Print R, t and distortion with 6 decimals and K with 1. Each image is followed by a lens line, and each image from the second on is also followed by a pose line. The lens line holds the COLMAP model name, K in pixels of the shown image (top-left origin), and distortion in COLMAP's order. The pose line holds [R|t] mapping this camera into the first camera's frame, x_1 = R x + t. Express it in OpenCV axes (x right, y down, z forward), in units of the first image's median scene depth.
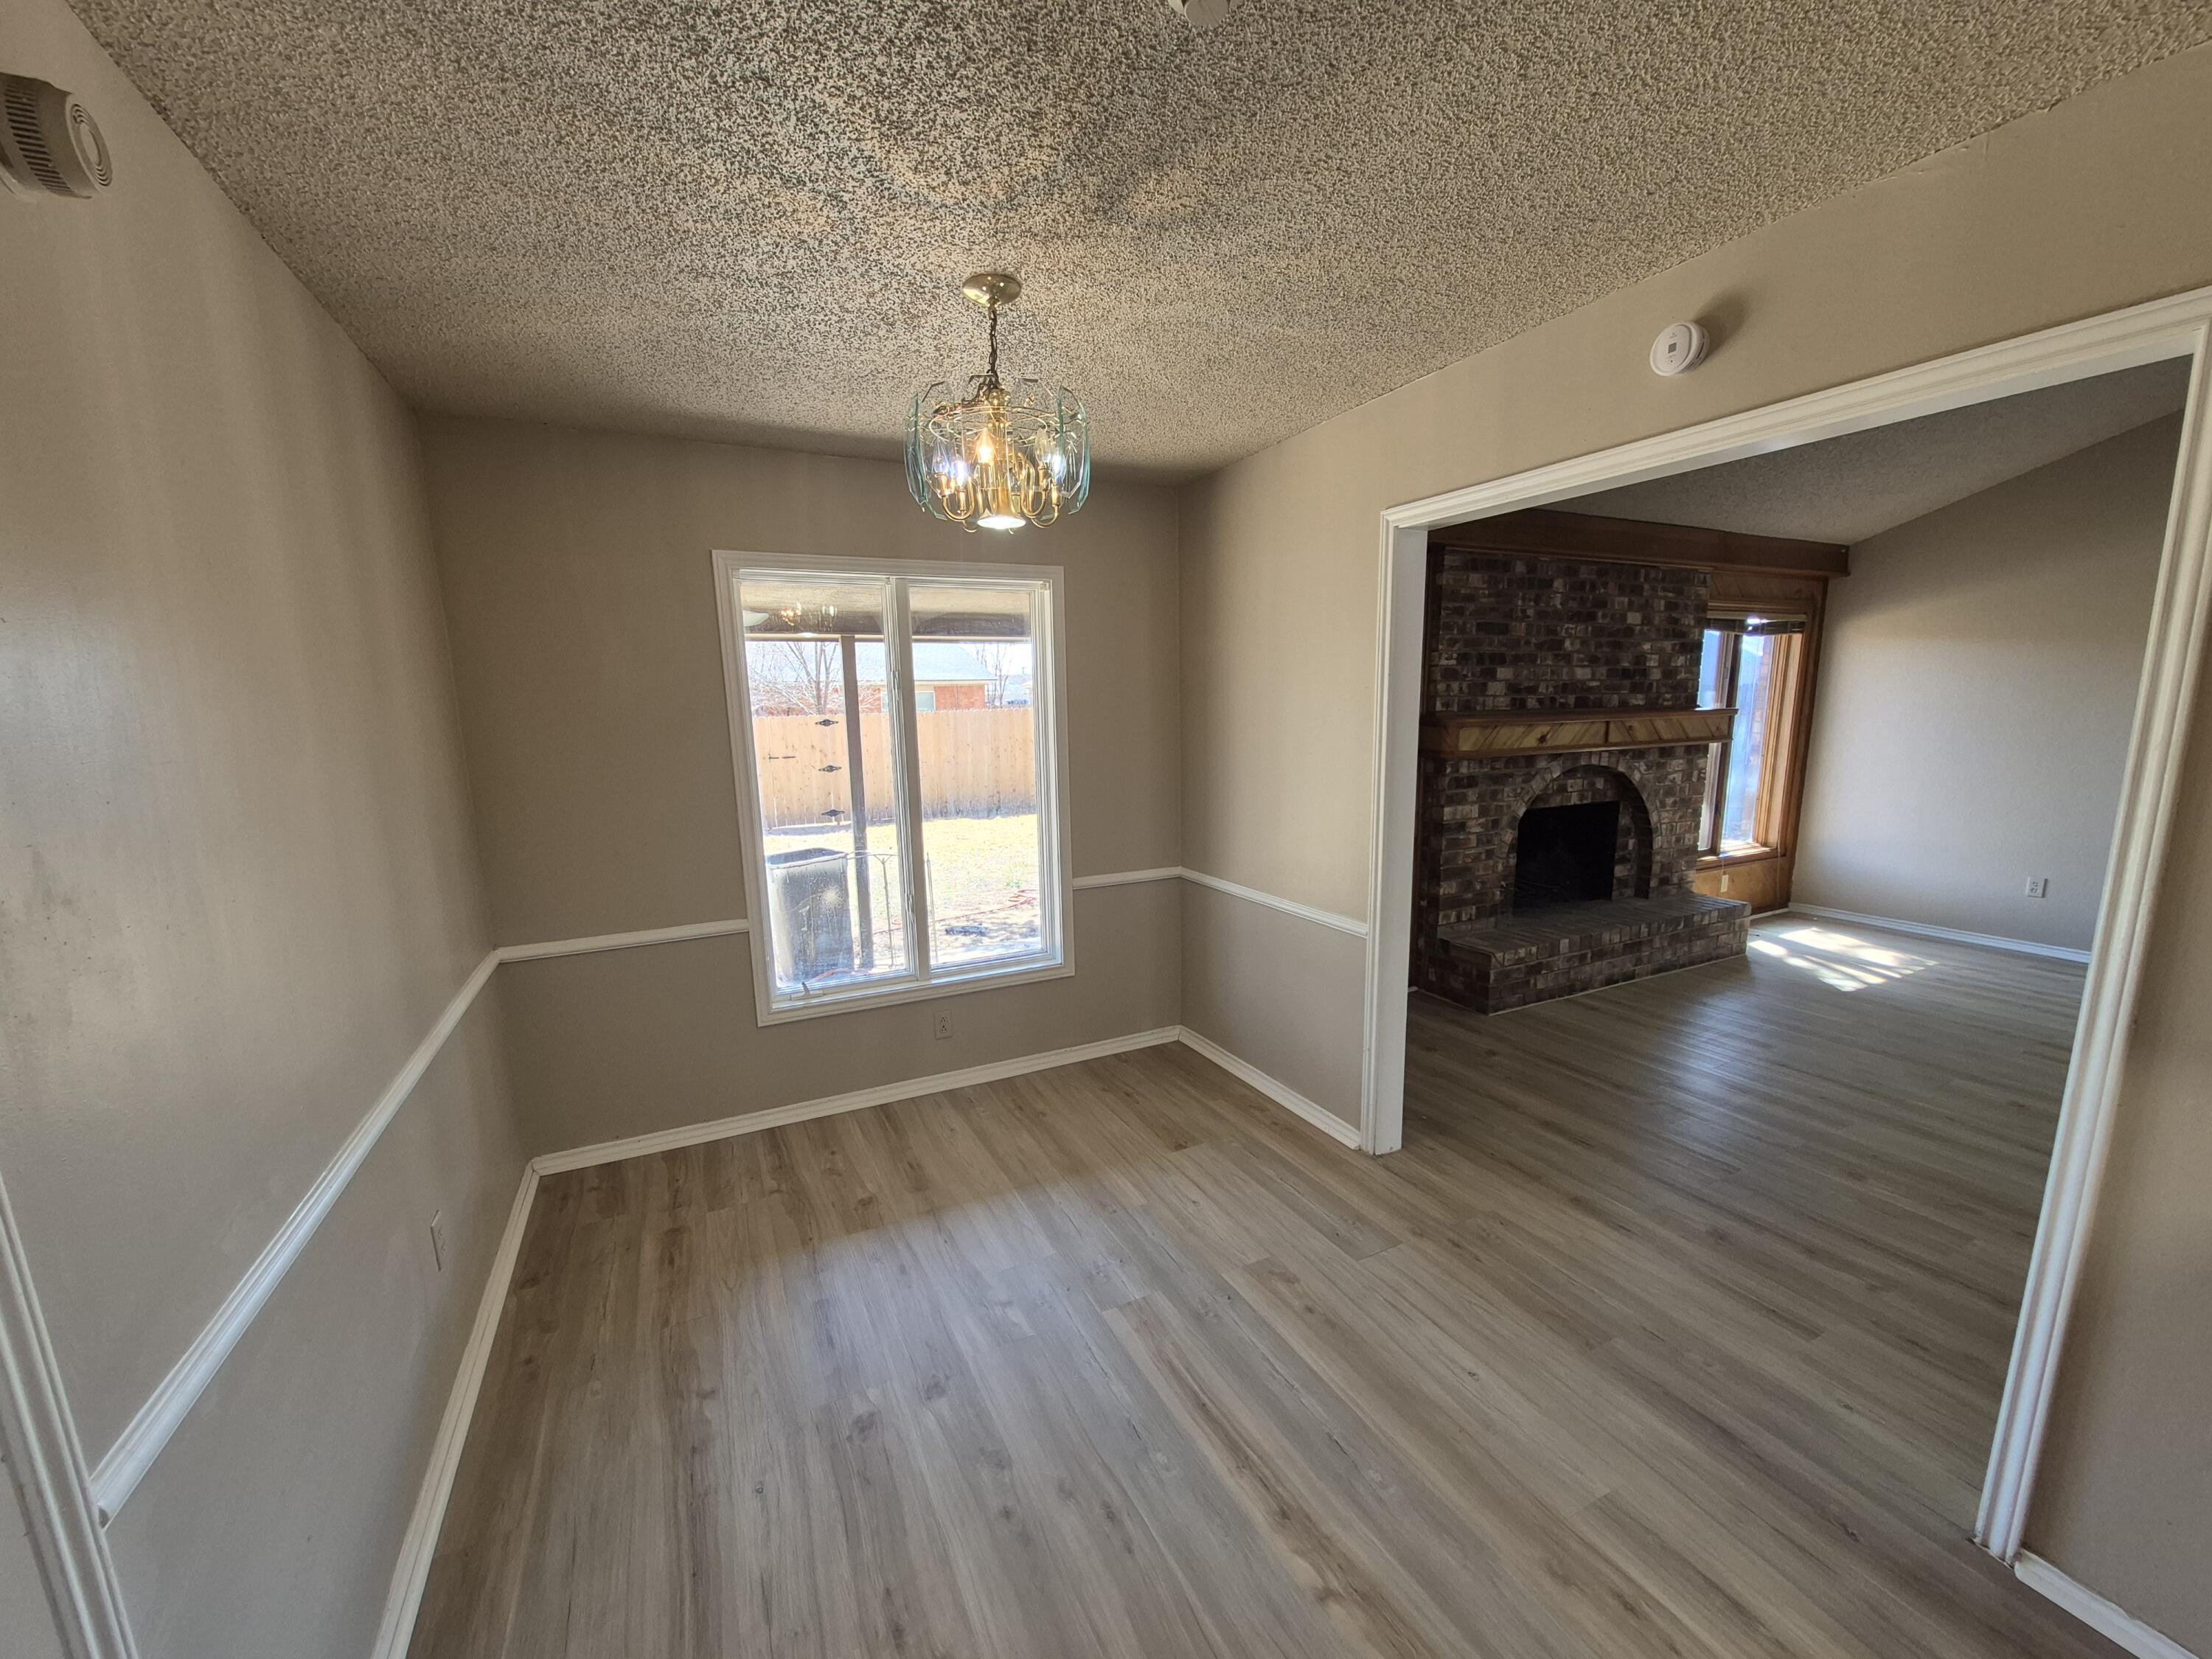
lens RADIAL K [[882.8, 0, 1088.8], [0, 882.8, 841.0], [0, 0, 1]] dist [0.003527, 0.000239]
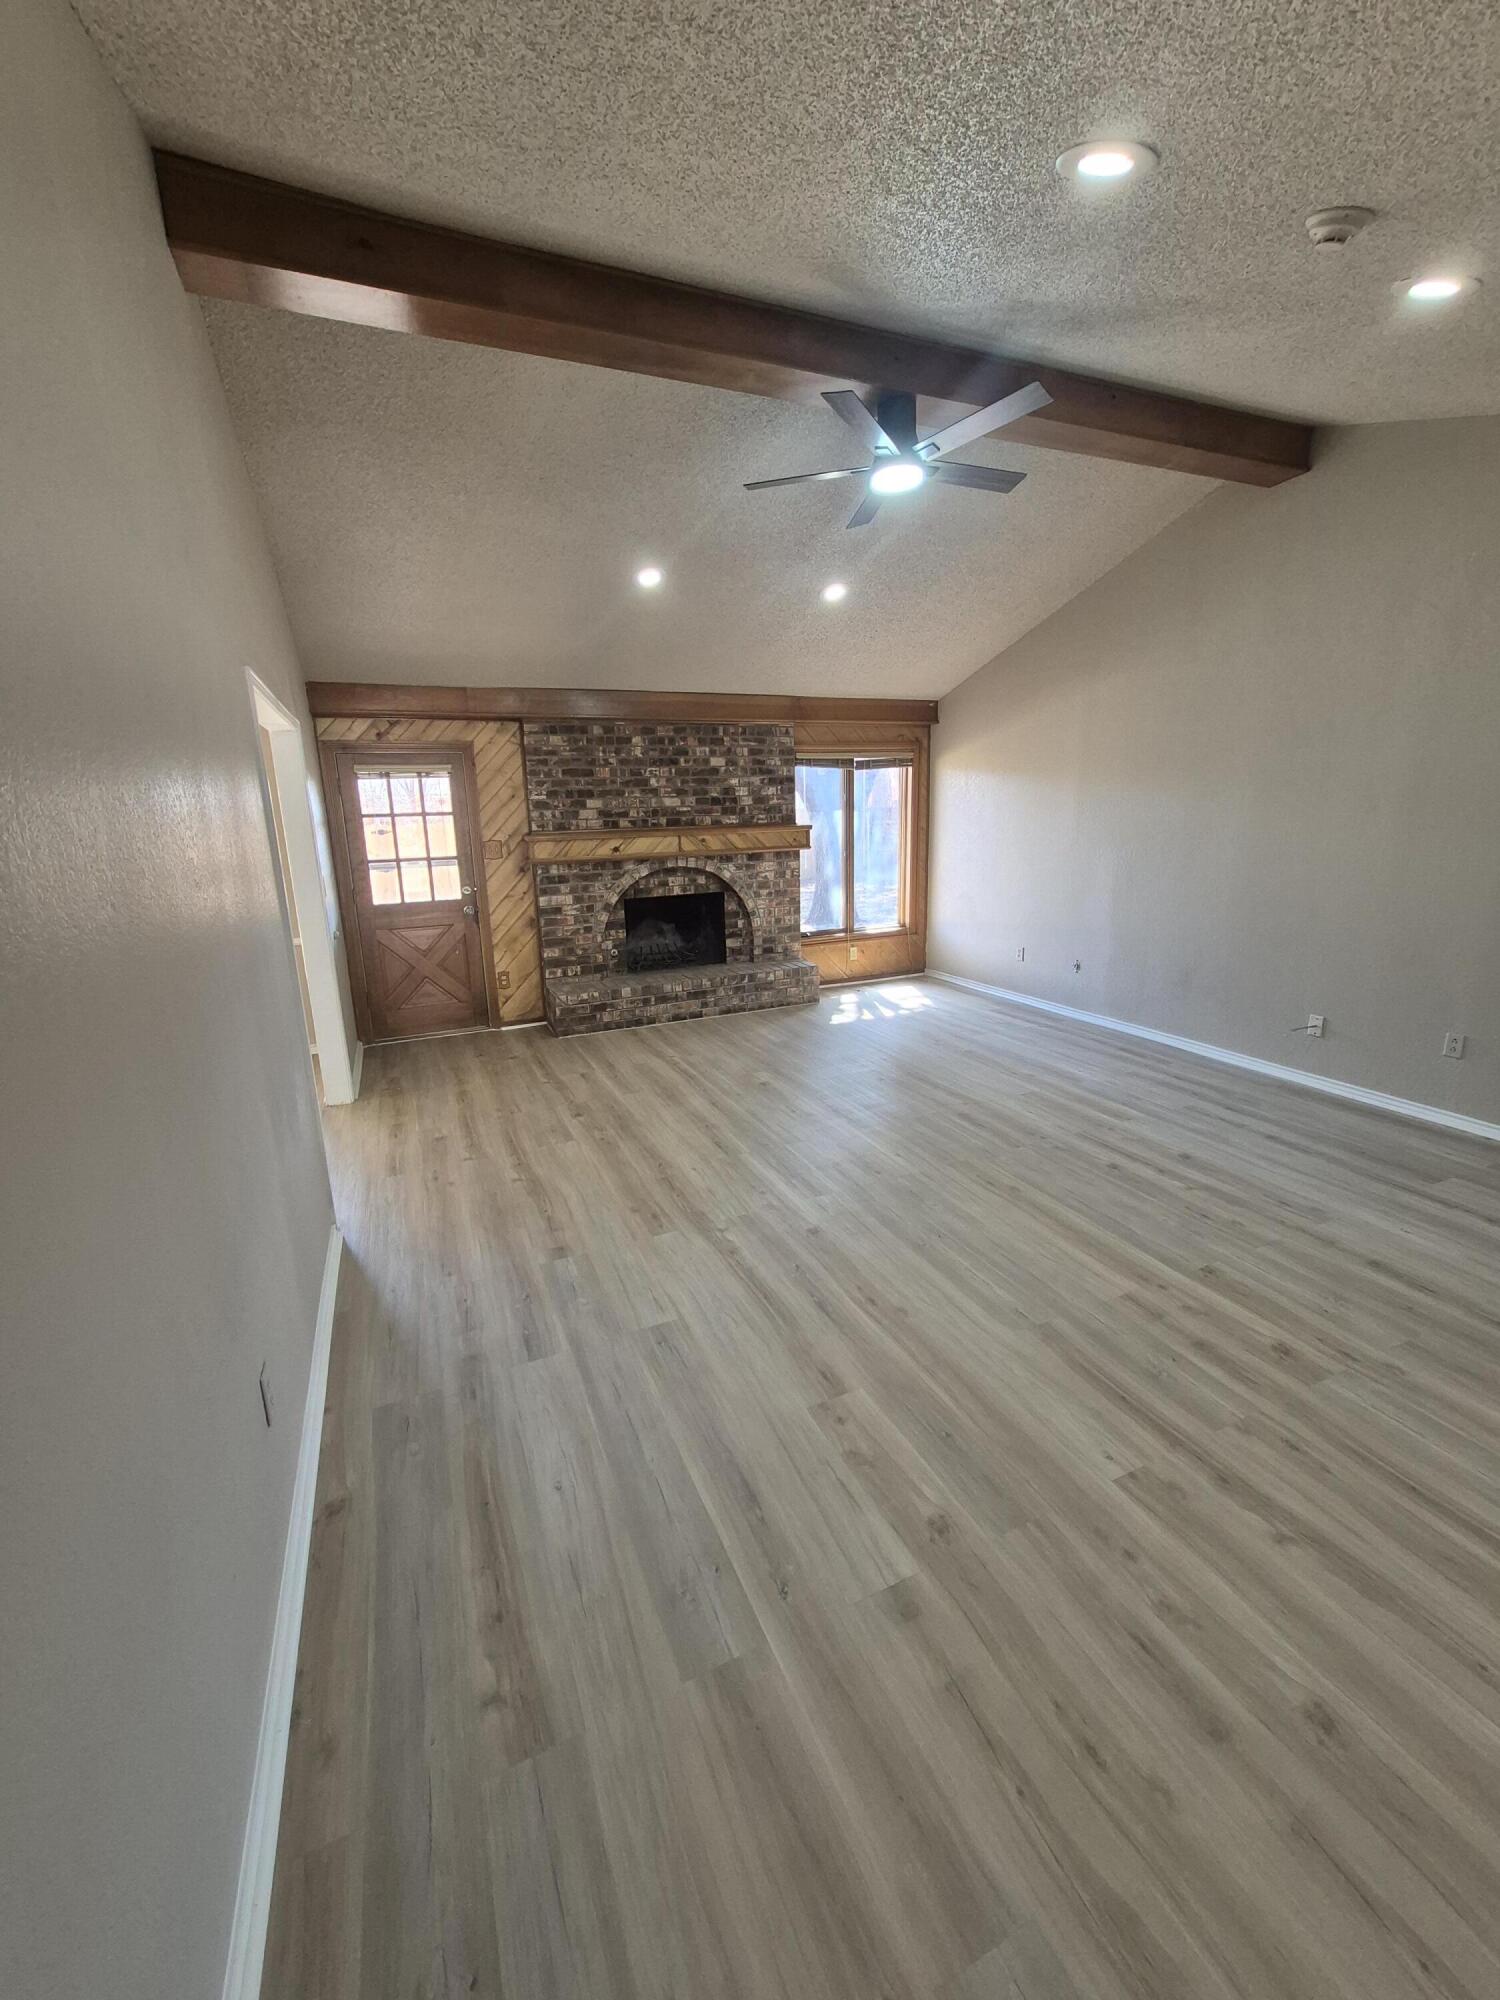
lens RADIAL K [[798.2, 0, 717.6], [0, 798.2, 953.3], [0, 0, 1]] dist [0.003527, 0.000239]
pose [[0.998118, -0.002831, -0.061253, 0.736646], [0.003969, 0.999821, 0.018476, 0.030183], [0.061190, -0.018685, 0.997951, -0.284020]]
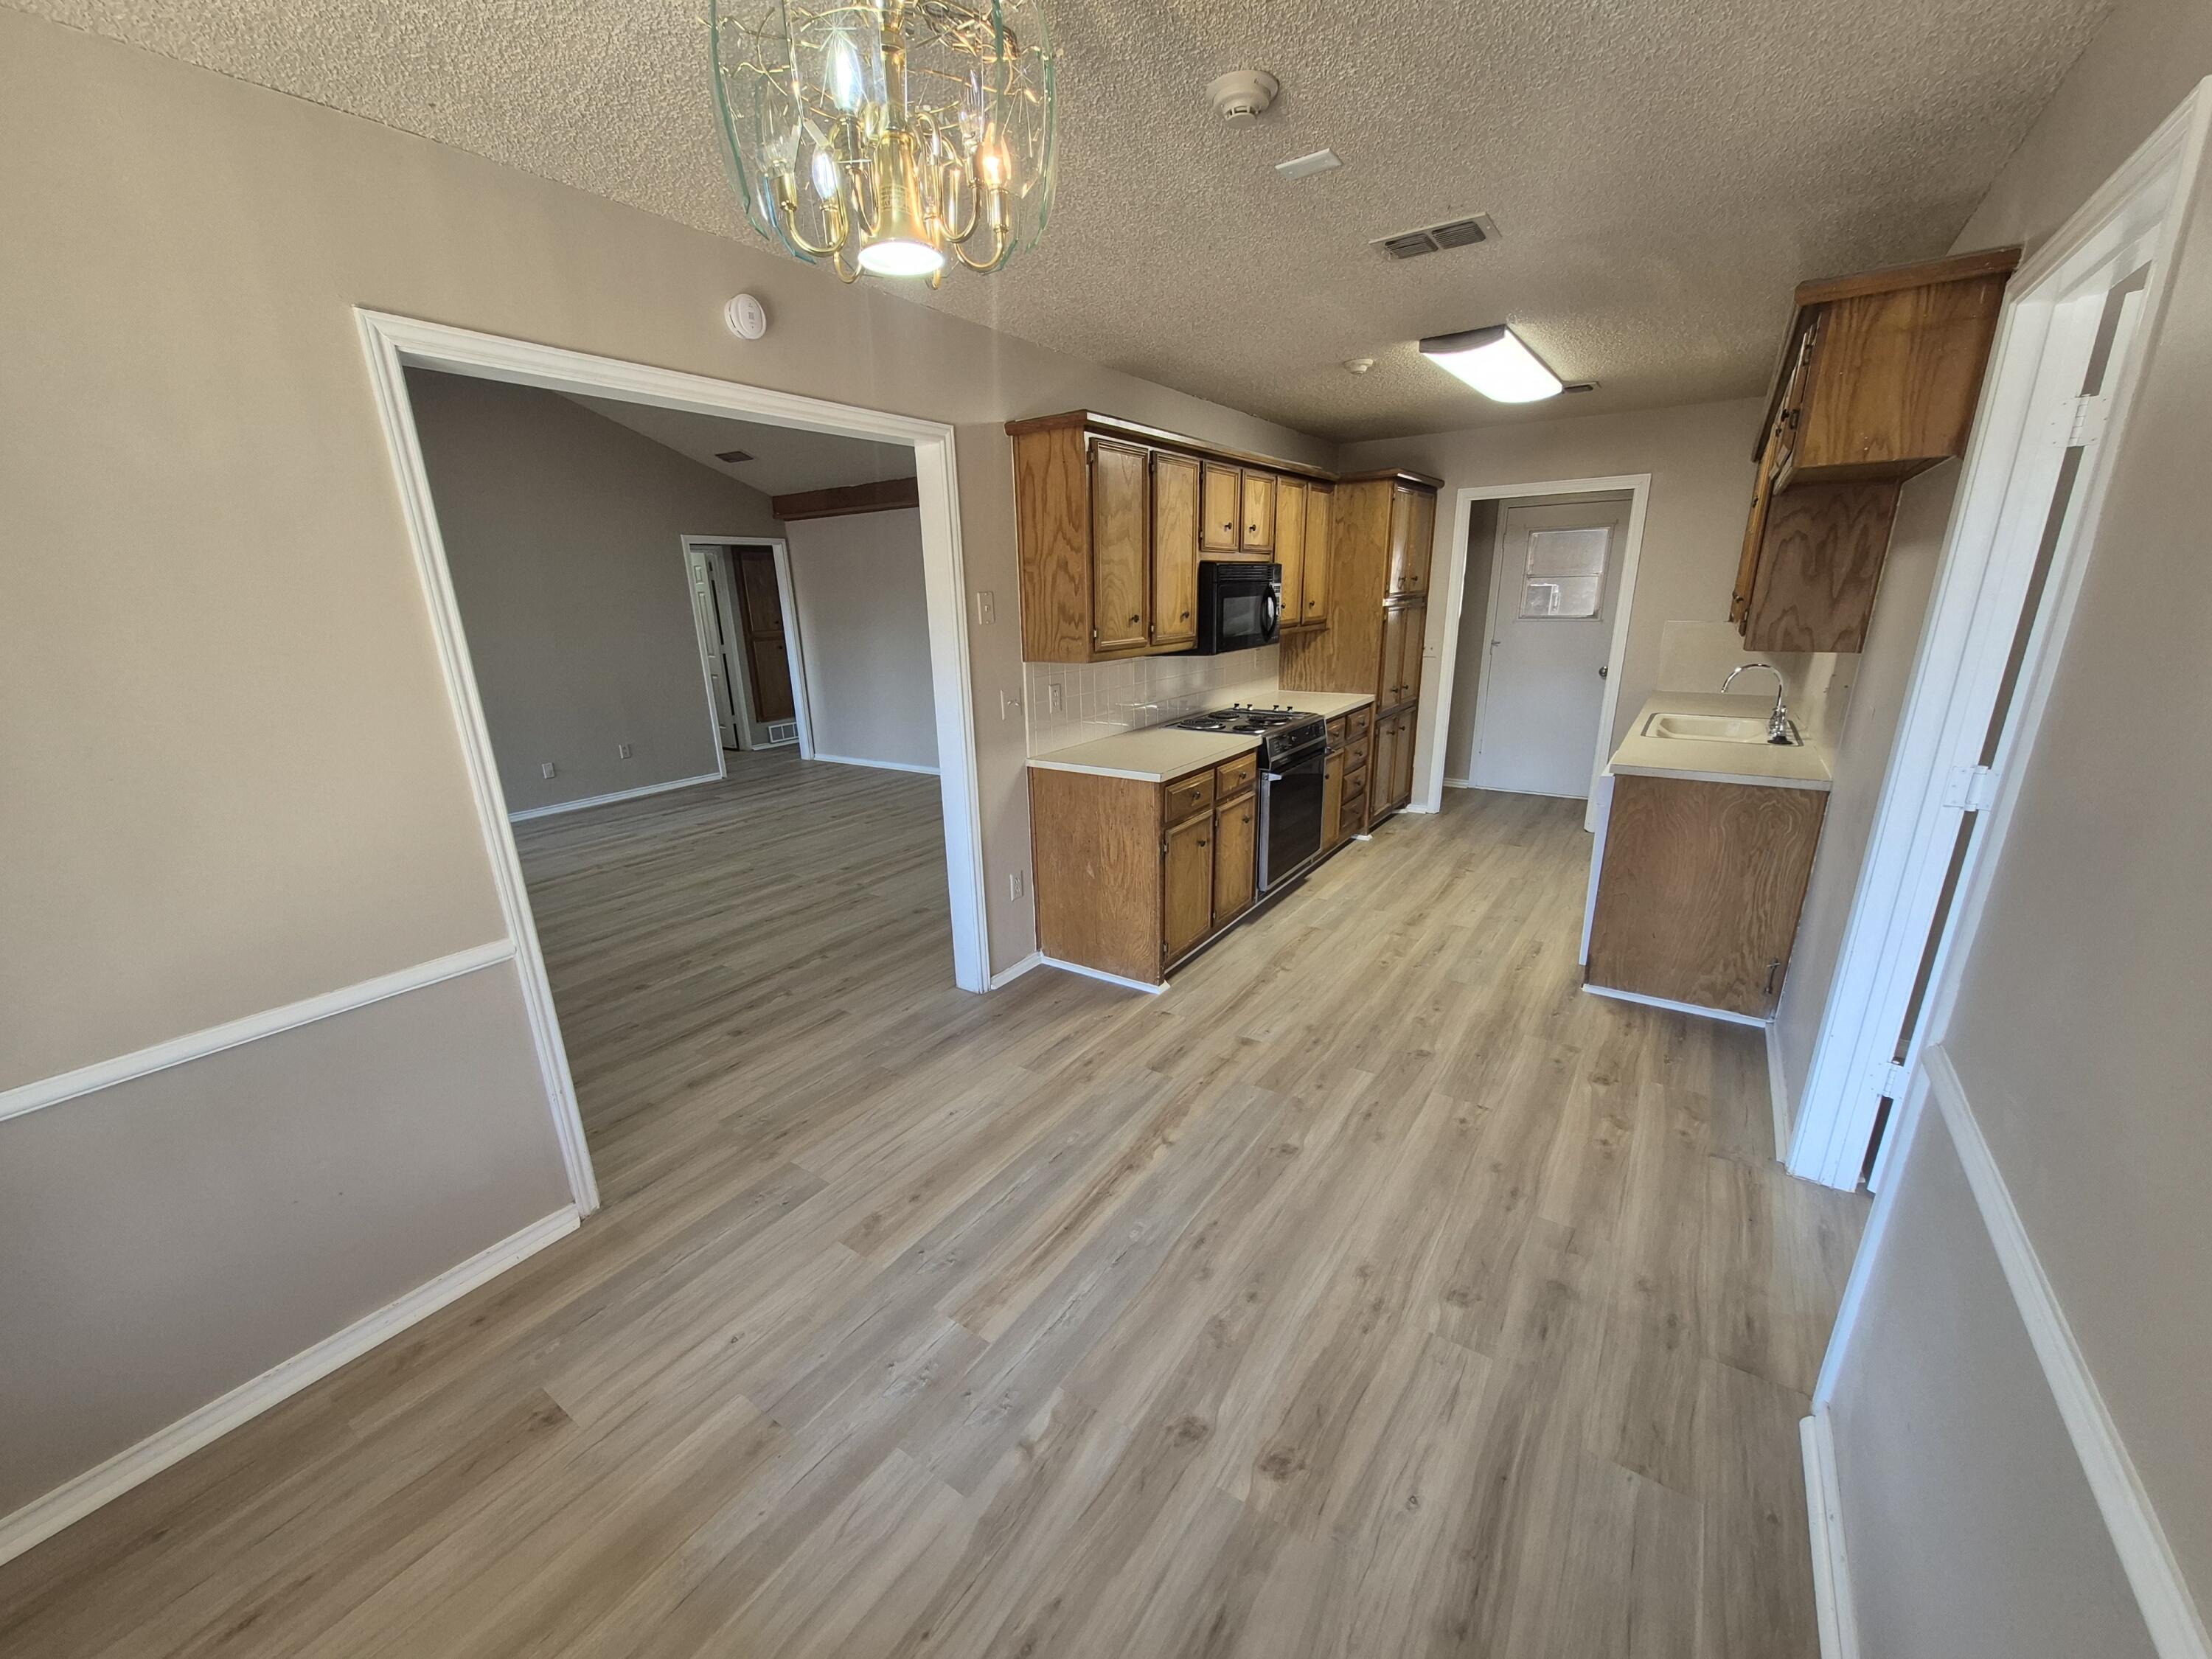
lens RADIAL K [[882.8, 0, 1087.4], [0, 882.8, 848.3], [0, 0, 1]] dist [0.003527, 0.000239]
pose [[-0.502013, -0.208978, 0.839233, -0.315353], [0.175301, 0.925638, 0.335355, -0.081771], [-0.846908, 0.315471, -0.428048, 0.562598]]
